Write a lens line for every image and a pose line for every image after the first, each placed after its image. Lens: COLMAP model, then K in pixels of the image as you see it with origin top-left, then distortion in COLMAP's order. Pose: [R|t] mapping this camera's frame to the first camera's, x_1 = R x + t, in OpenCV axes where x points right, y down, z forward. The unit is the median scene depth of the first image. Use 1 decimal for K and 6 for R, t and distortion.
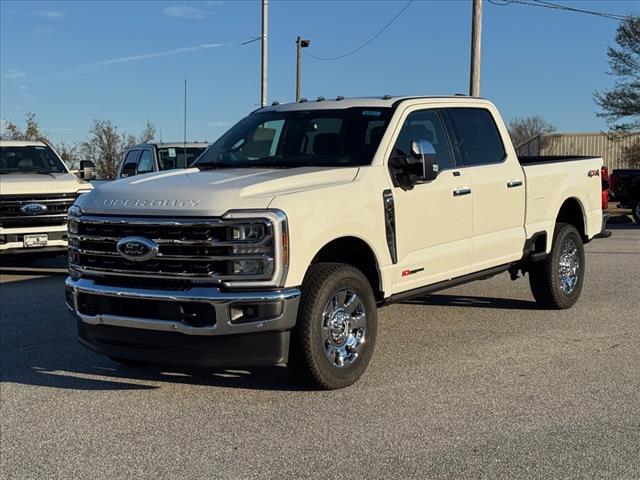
lens RADIAL K [[1058.4, 0, 319.7], [0, 1058.4, 238.1], [0, 0, 1]] dist [0.036320, 0.000000]
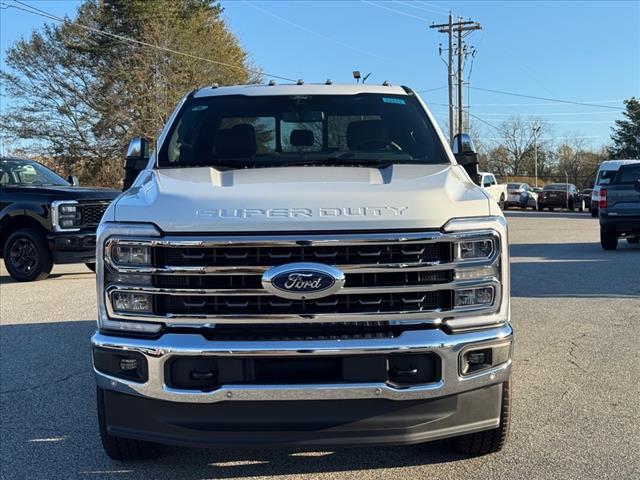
lens RADIAL K [[1058.4, 0, 320.3], [0, 1058.4, 242.7], [0, 0, 1]] dist [0.036320, 0.000000]
pose [[0.823602, -0.032718, 0.566224, -0.548065], [0.044086, 0.999007, -0.006400, -0.009355], [-0.565453, 0.030234, 0.824226, 0.450702]]
